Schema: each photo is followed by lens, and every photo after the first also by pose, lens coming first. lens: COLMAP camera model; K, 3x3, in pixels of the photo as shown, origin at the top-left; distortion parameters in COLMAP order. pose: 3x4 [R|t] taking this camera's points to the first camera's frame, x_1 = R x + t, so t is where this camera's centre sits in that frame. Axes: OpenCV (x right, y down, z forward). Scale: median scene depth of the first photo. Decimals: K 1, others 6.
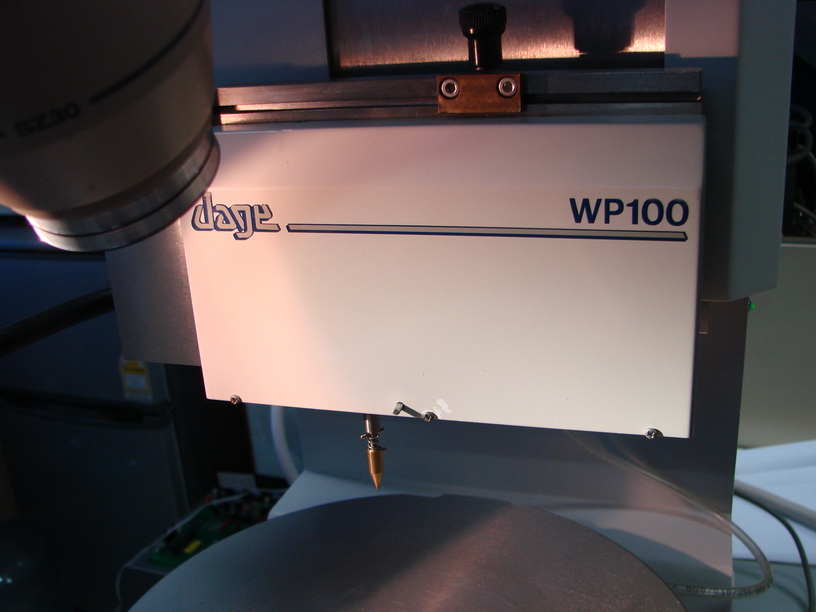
lens RADIAL K [[848.6, 0, 408.0], [0, 848.6, 306.0], [0, 0, 1]] dist [-0.204728, 0.240205]
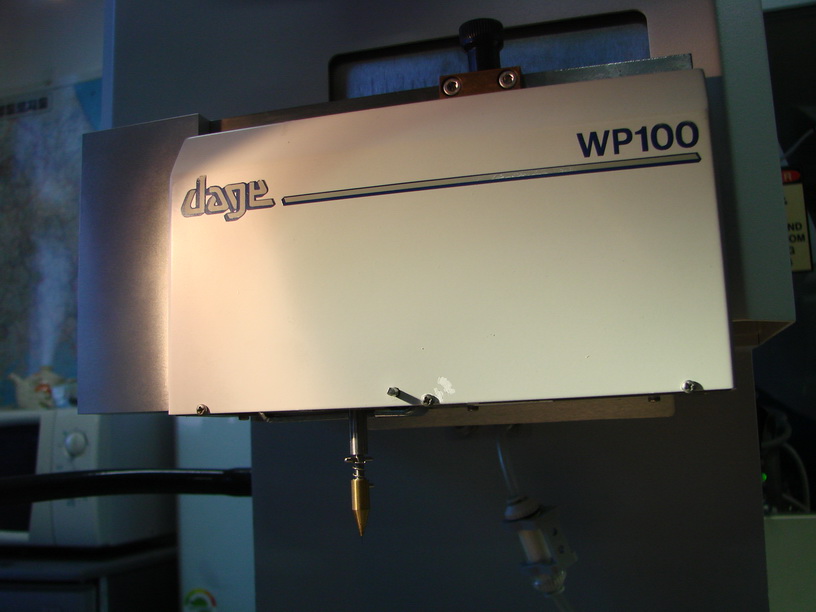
lens RADIAL K [[848.6, 0, 408.0], [0, 848.6, 306.0], [0, 0, 1]] dist [-0.204728, 0.240205]
pose [[0.999129, 0.031664, 0.027177, -0.022676], [-0.016283, 0.895516, -0.444731, 0.427359], [-0.038420, 0.443901, 0.895252, 0.188313]]
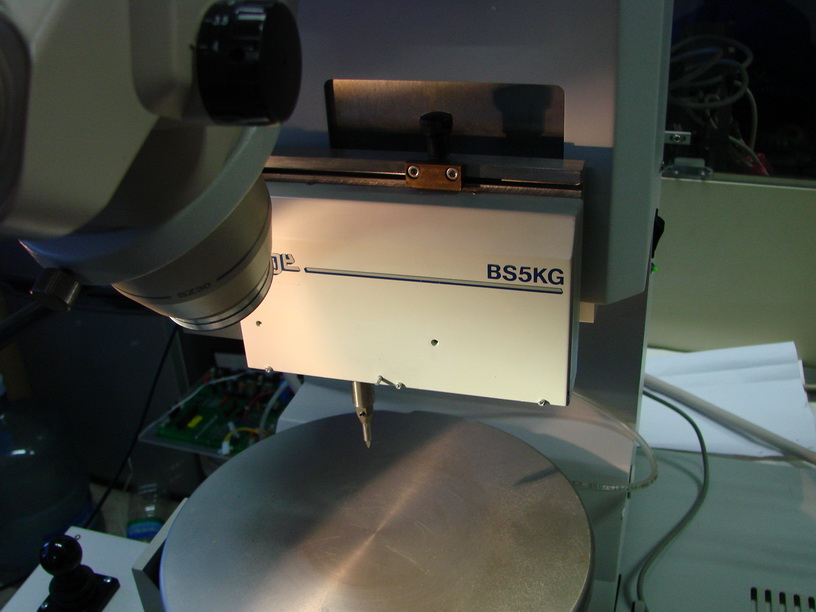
lens RADIAL K [[848.6, 0, 408.0], [0, 848.6, 306.0], [0, 0, 1]] dist [-0.204728, 0.240205]
pose [[0.999750, -0.000496, 0.022354, 0.007057], [-0.003206, 0.986243, 0.165273, -0.273811], [-0.022129, -0.165303, 0.985995, -0.499623]]
